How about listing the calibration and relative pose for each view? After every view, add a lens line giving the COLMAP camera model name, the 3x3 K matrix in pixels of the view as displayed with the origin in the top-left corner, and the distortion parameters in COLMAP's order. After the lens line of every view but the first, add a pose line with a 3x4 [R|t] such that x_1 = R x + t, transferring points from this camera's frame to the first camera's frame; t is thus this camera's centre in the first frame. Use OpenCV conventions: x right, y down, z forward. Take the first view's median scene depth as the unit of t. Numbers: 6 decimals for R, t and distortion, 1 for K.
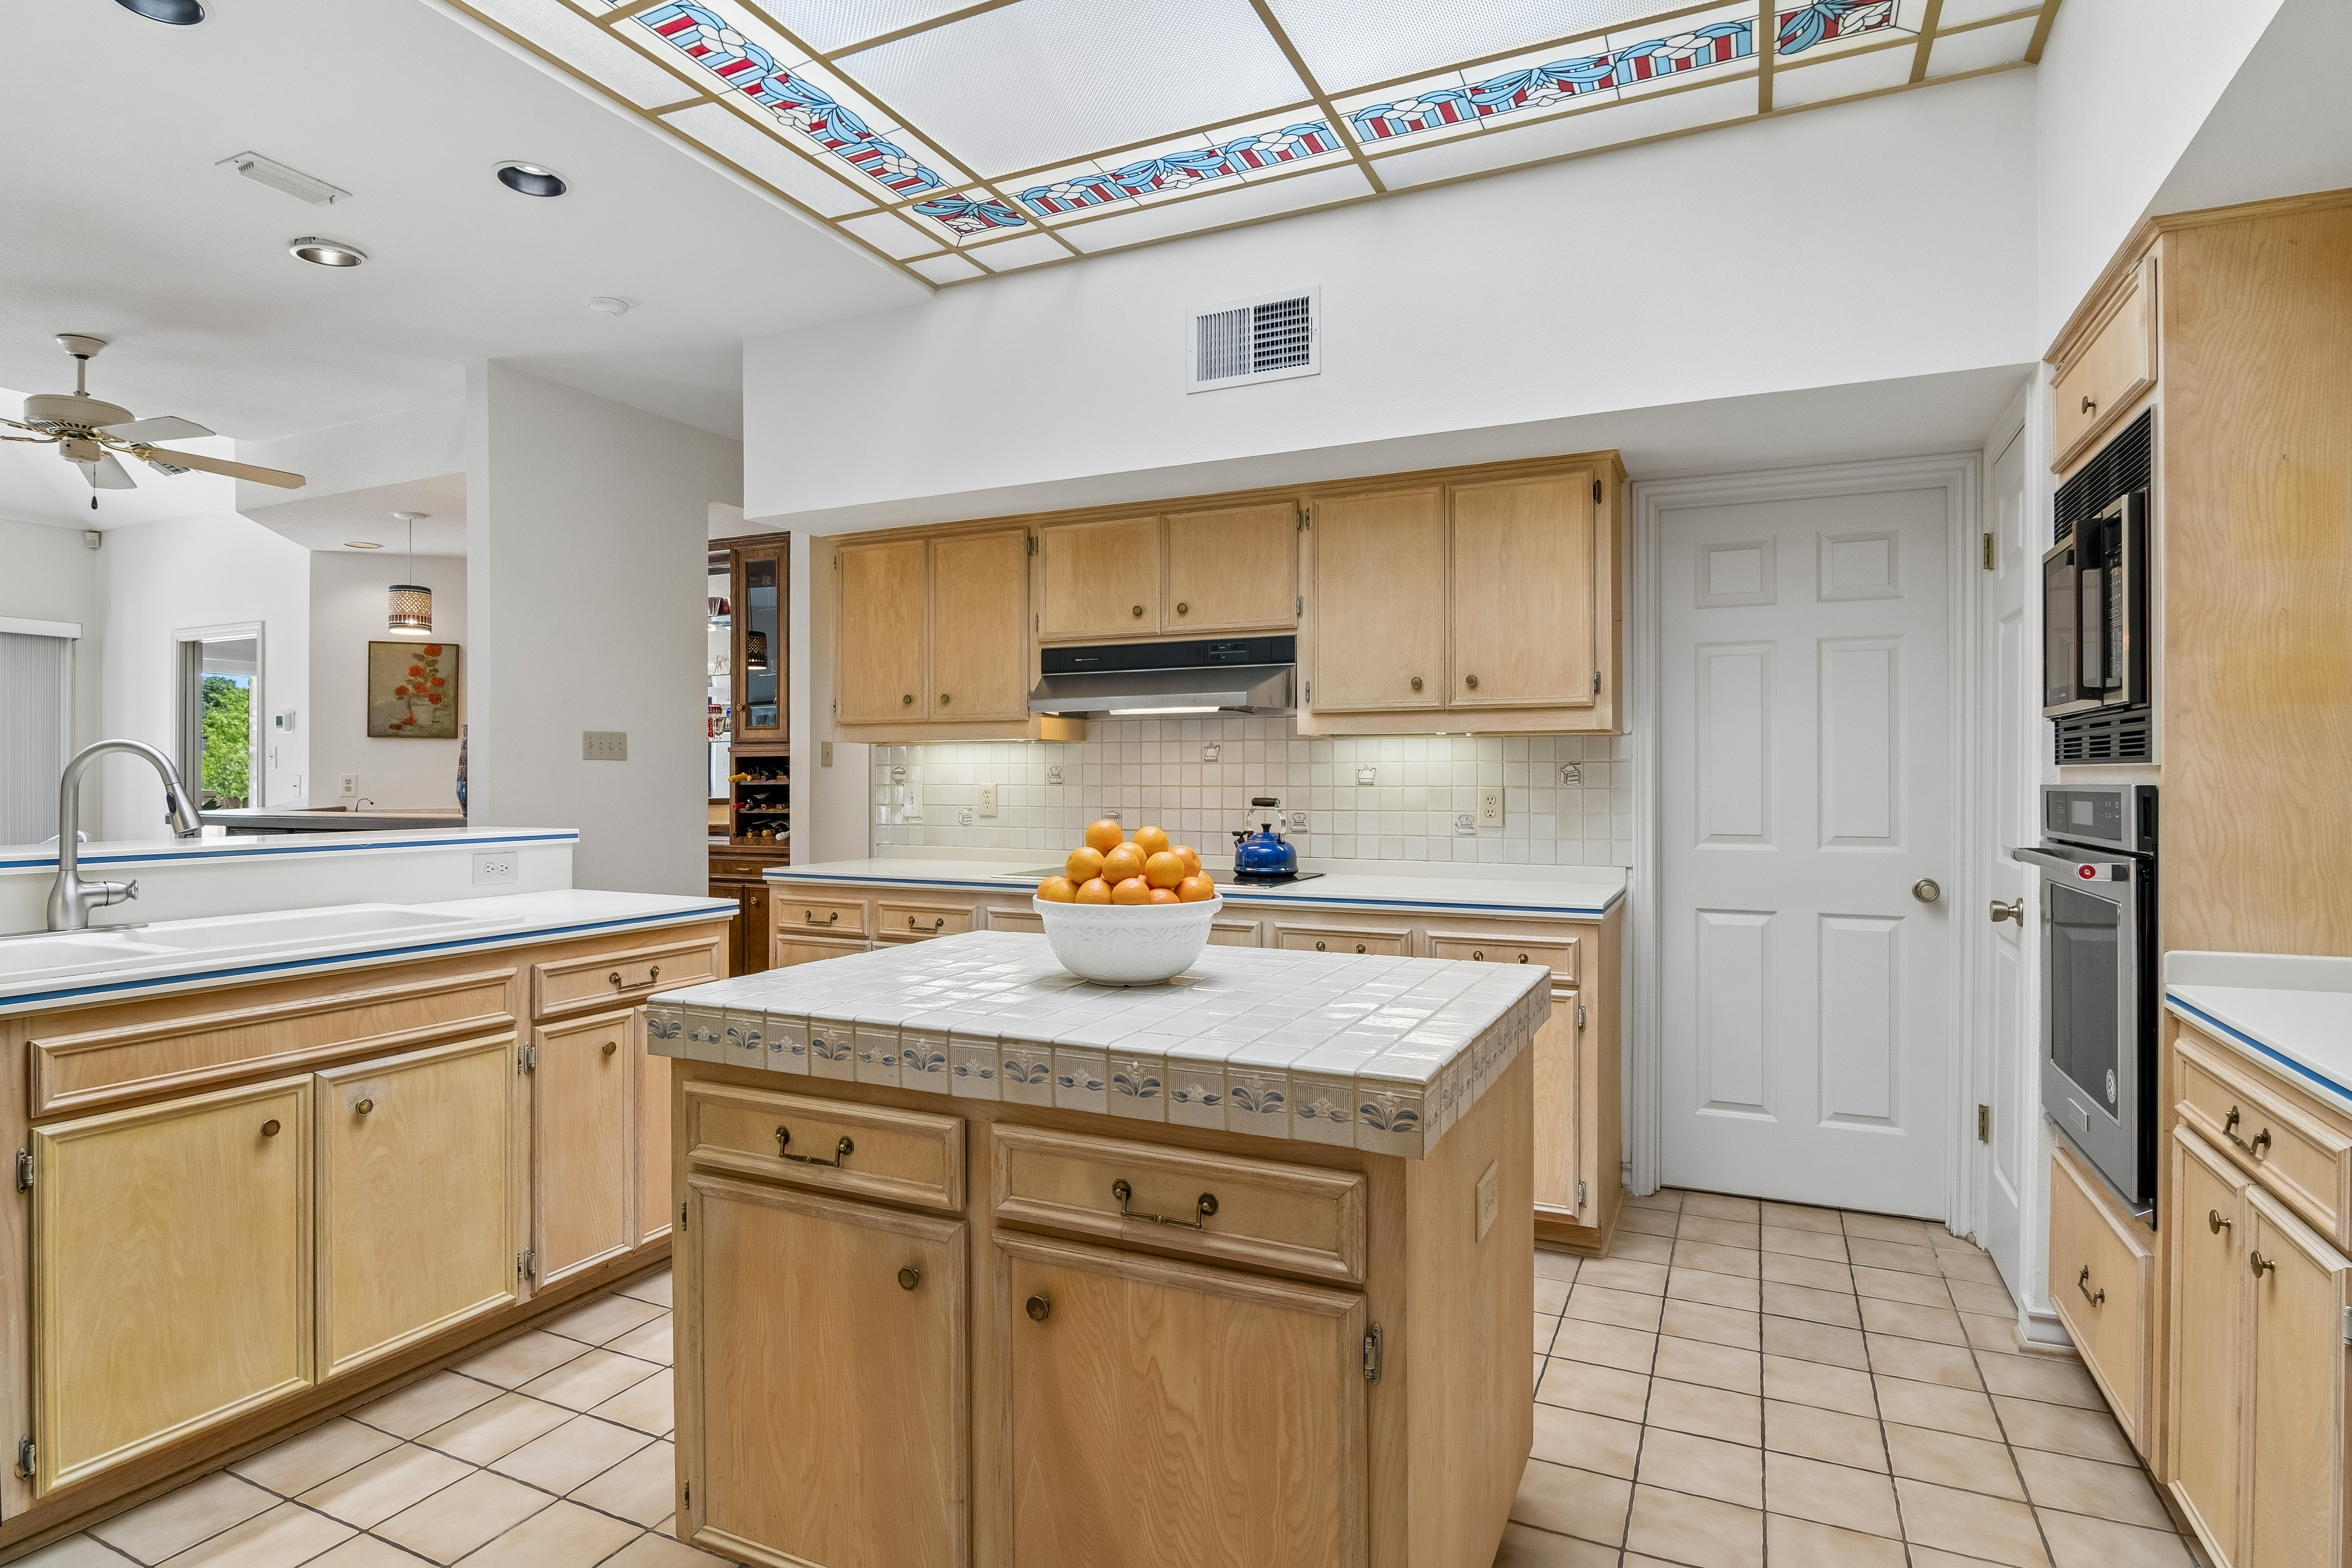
lens RADIAL K [[1215.8, 0, 1181.0], [0, 1215.8, 778.9], [0, 0, 1]] dist [-0.010972, -0.000927]
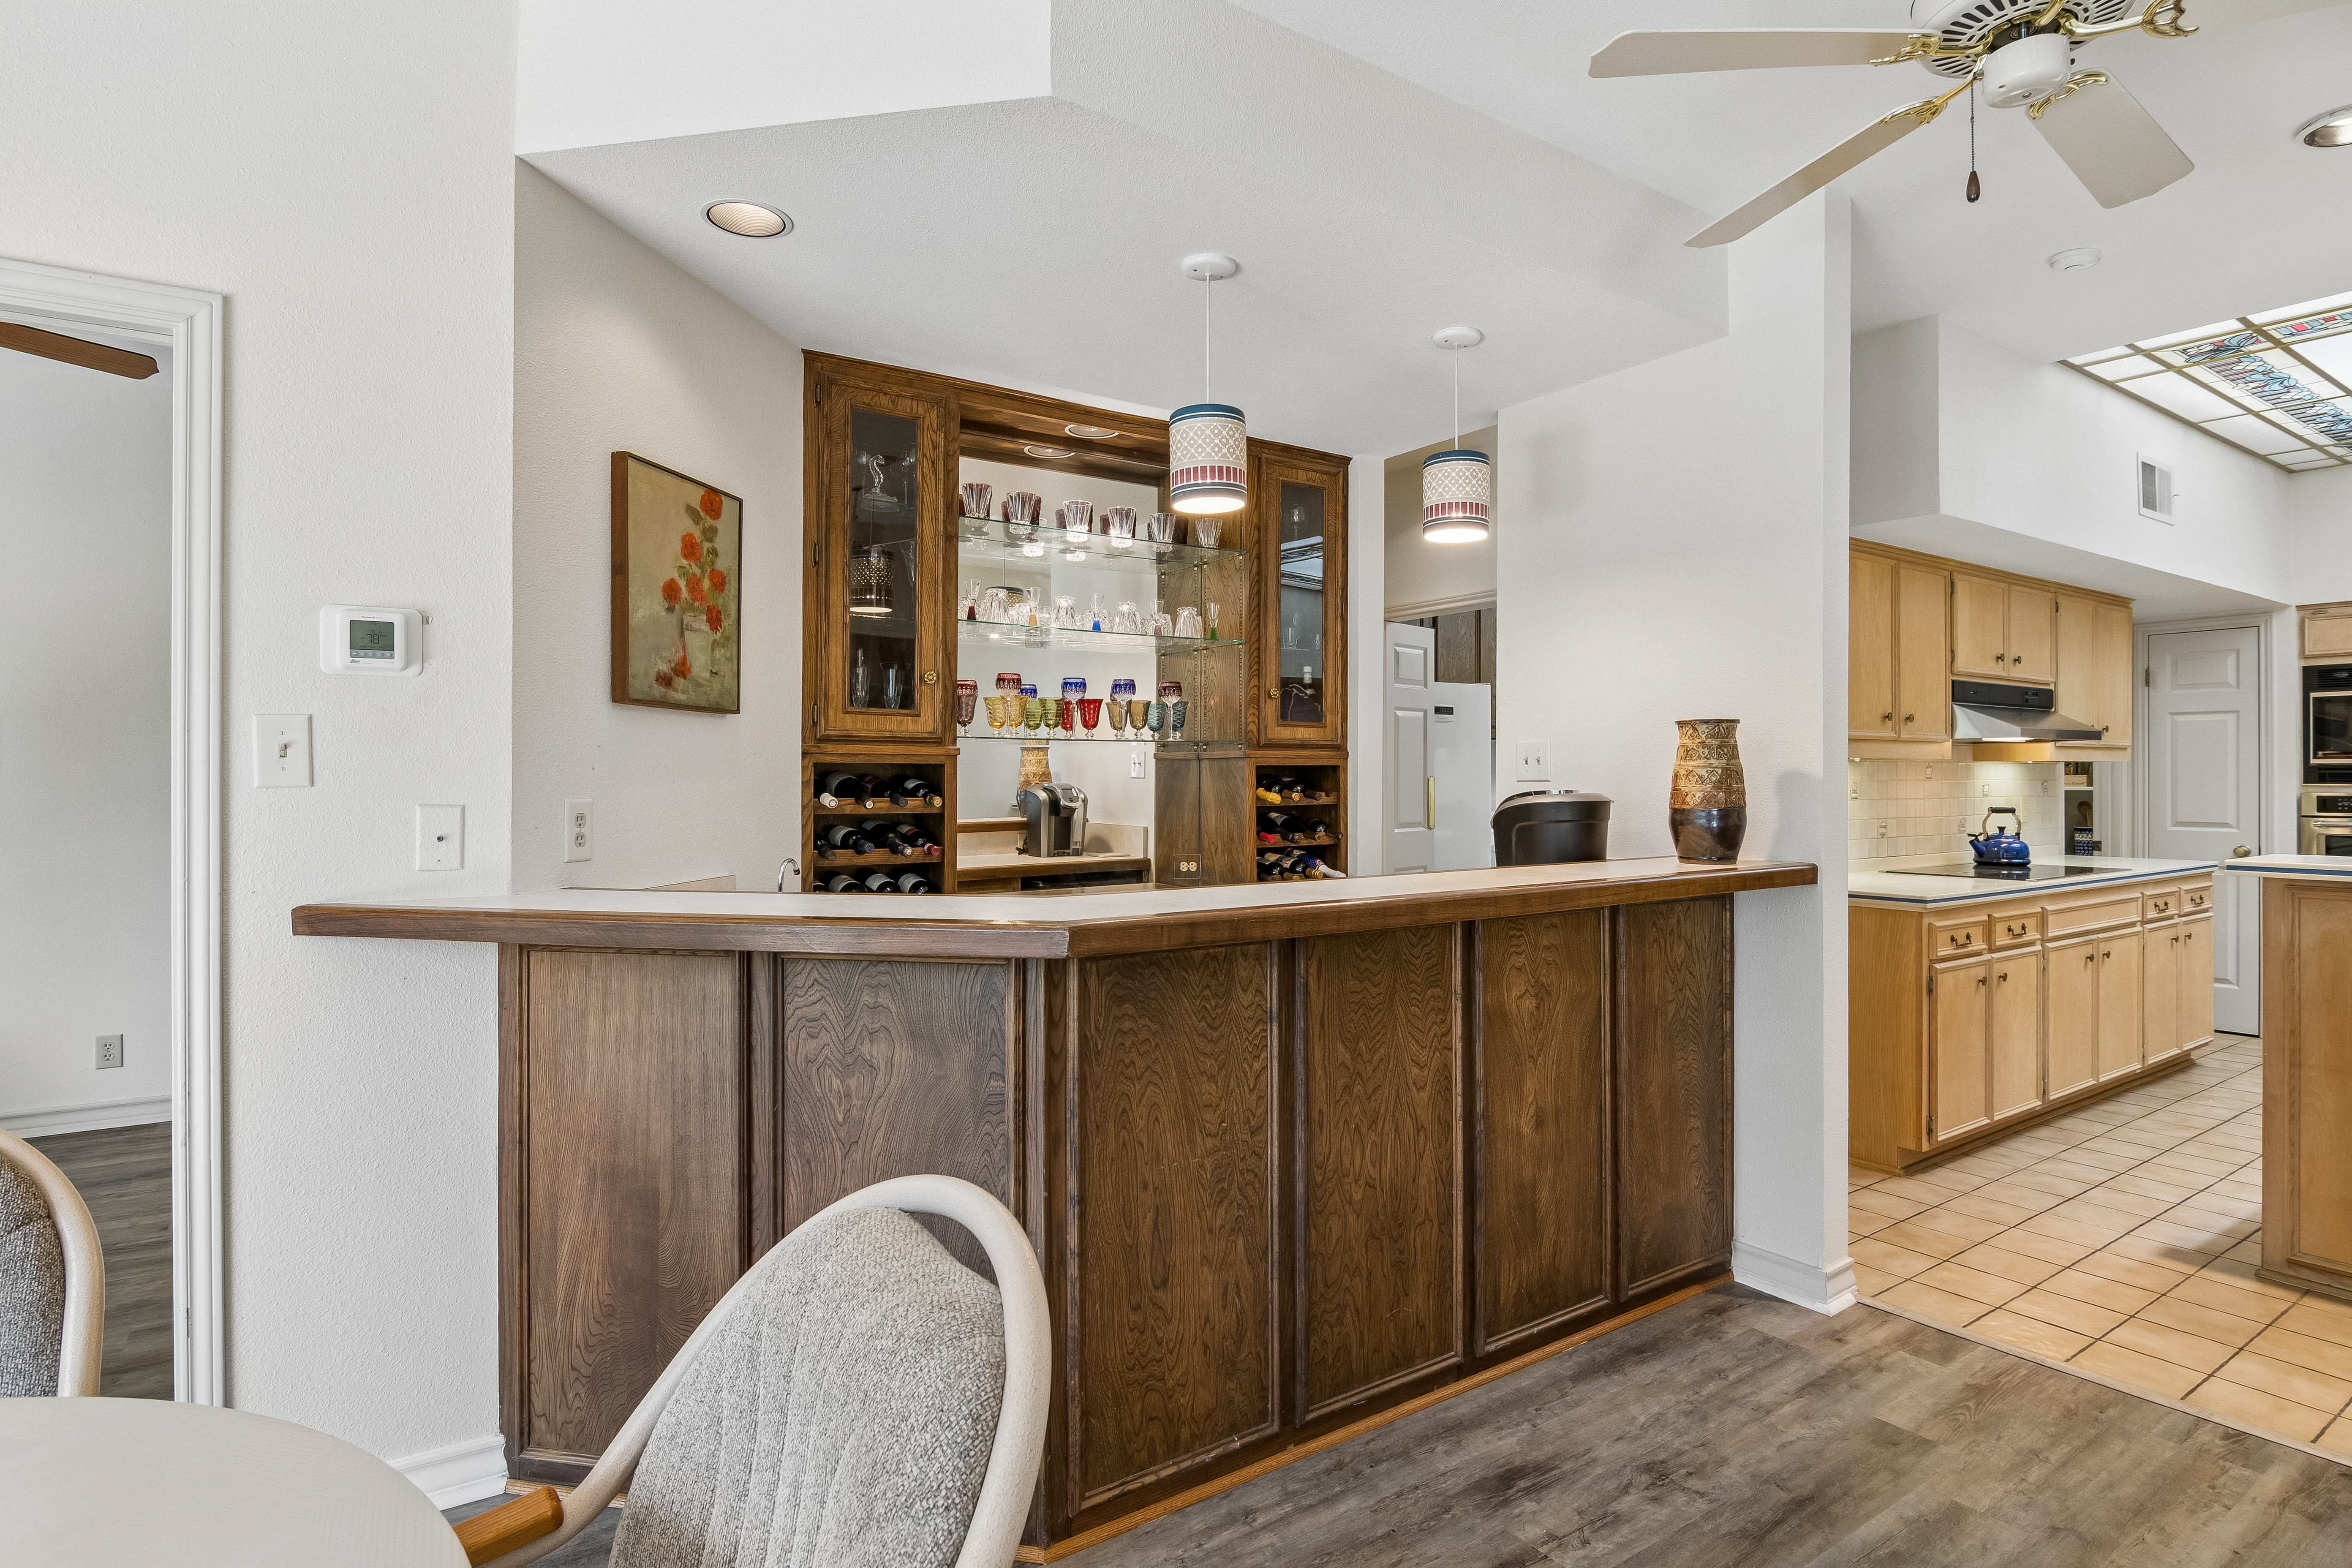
lens RADIAL K [[1201.4, 0, 1174.3], [0, 1201.4, 779.2], [0, 0, 1]] dist [-0.009211, -0.001513]
pose [[0.513687, -0.002534, 0.857974, -0.905117], [0.000748, 0.999997, 0.002505, -0.011160], [-0.857977, -0.000645, 0.513687, 0.654041]]
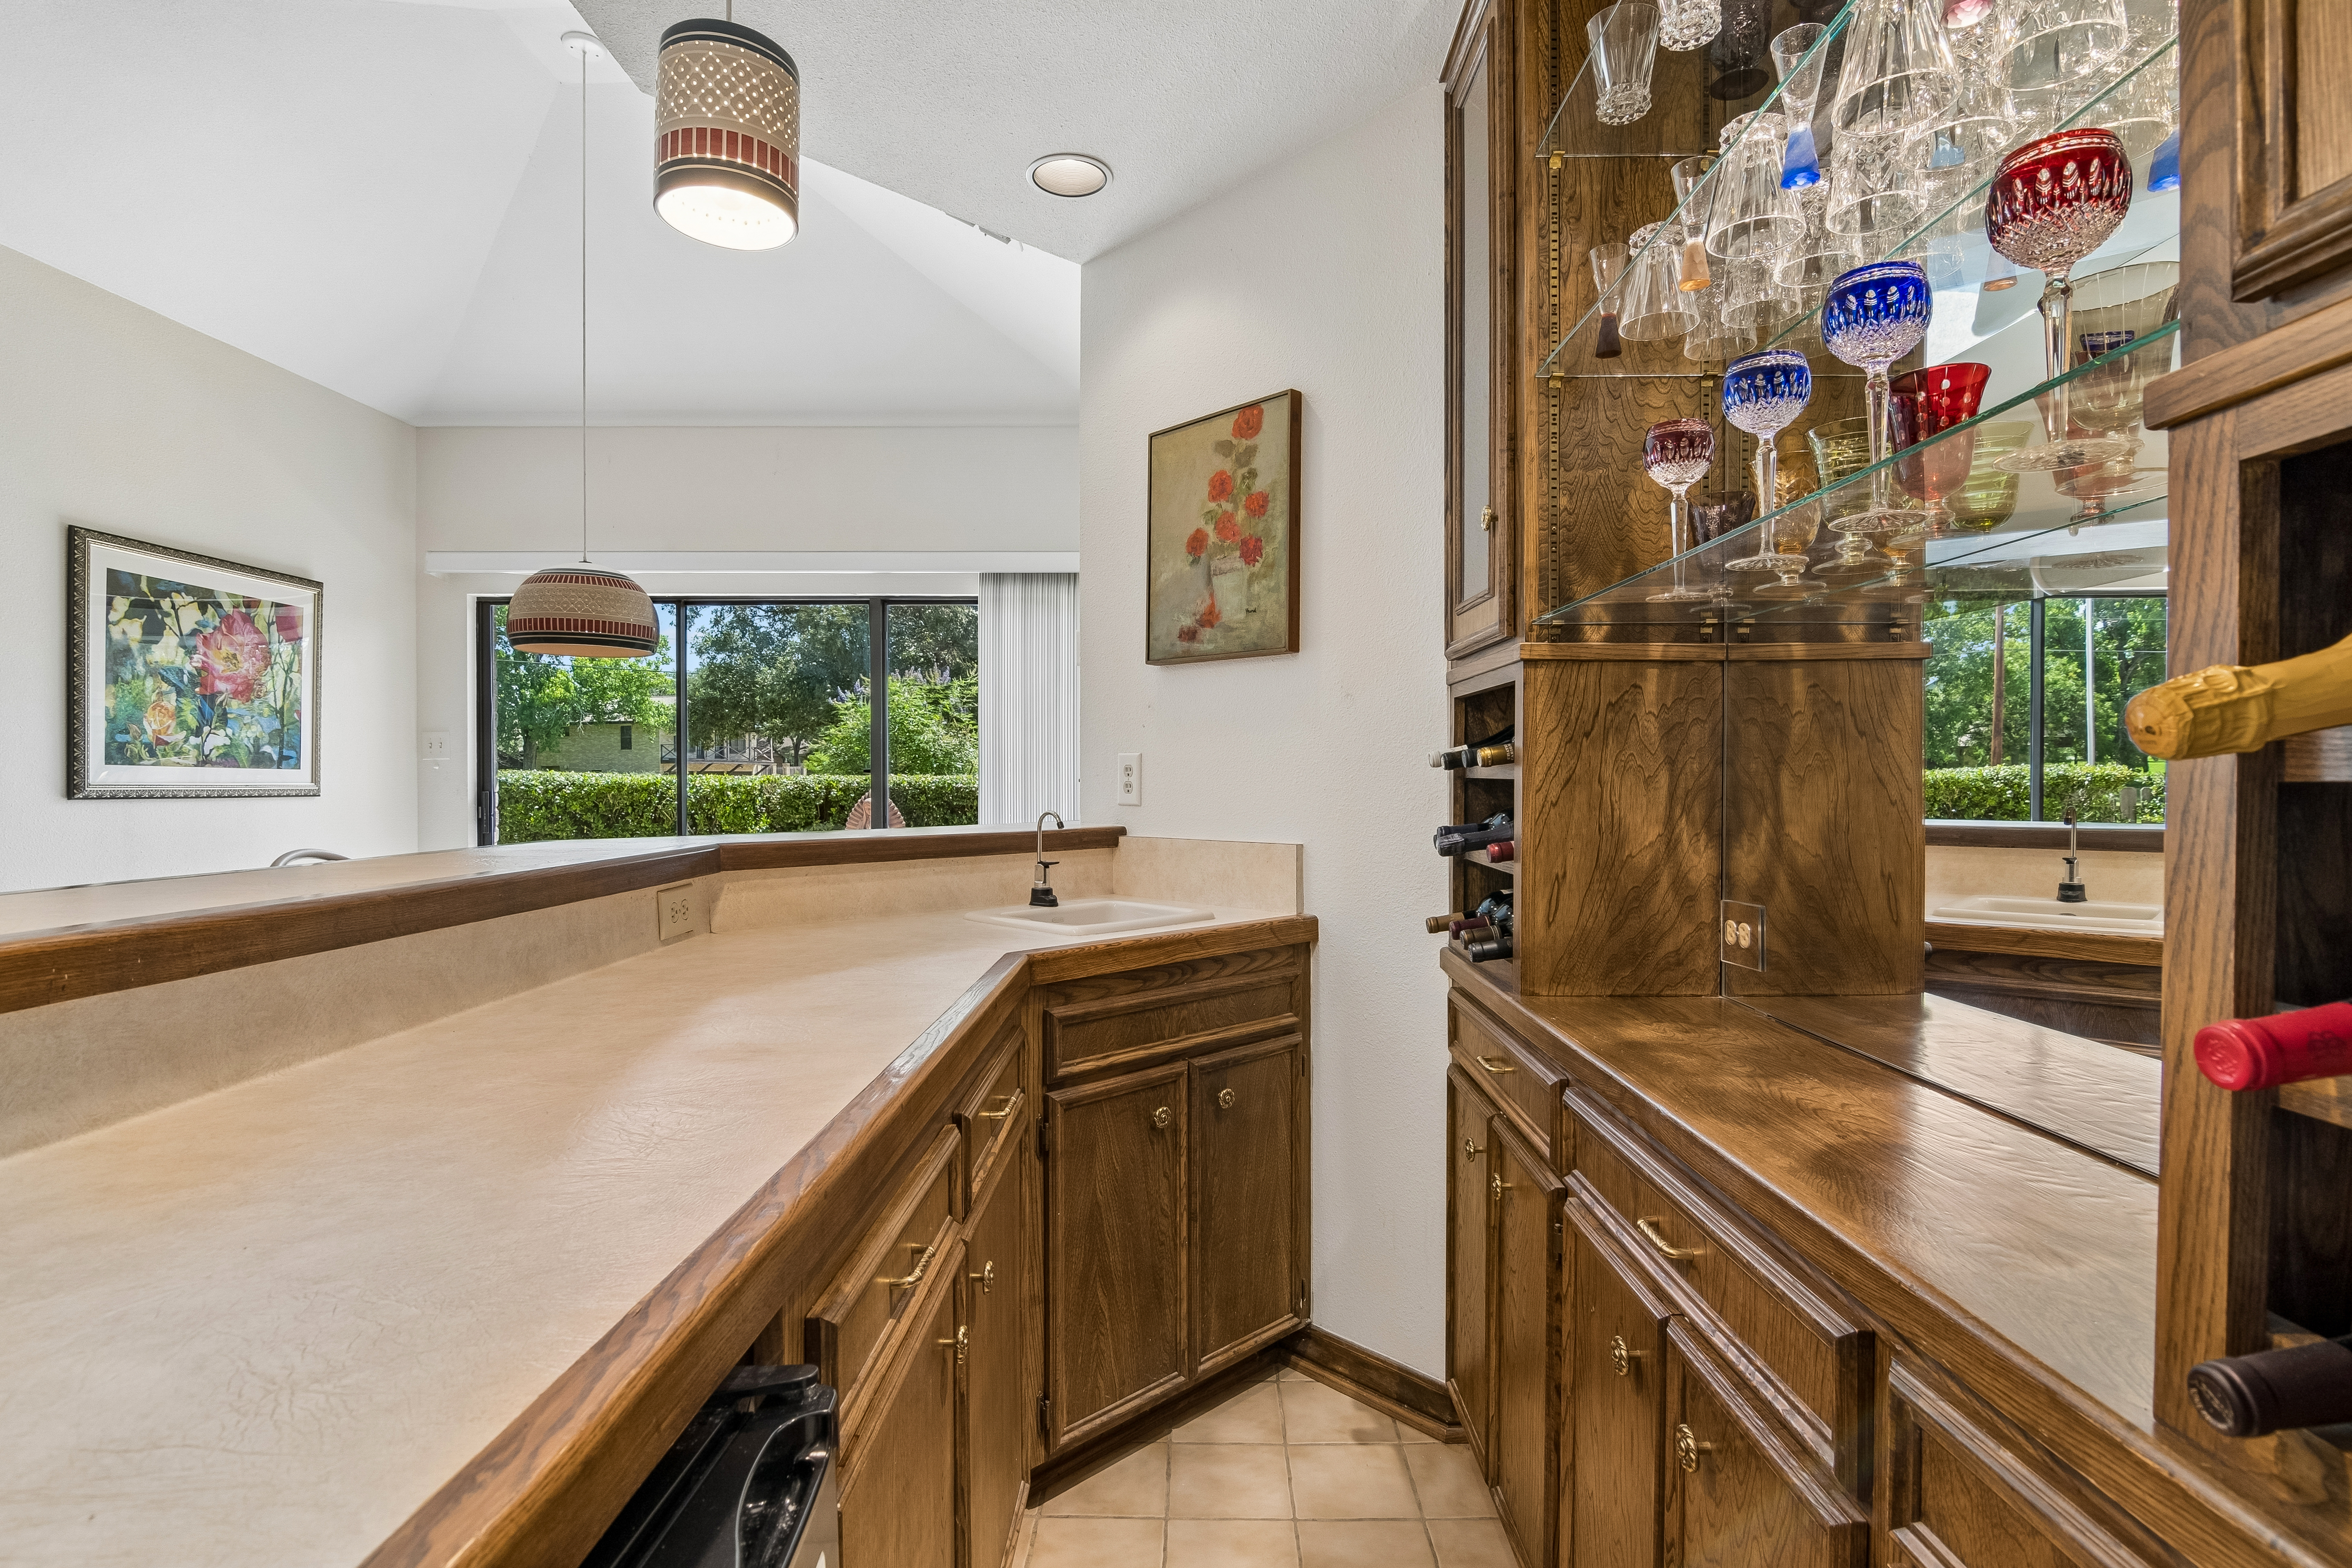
lens RADIAL K [[1141.6, 0, 1180.9], [0, 1141.6, 786.7], [0, 0, 1]] dist [-0.004062, -0.004495]
pose [[0.415876, 0.007380, -0.909391, -0.305921], [0.001721, 0.999959, 0.008902, 0.004182], [0.909420, -0.005267, 0.415846, 0.842635]]
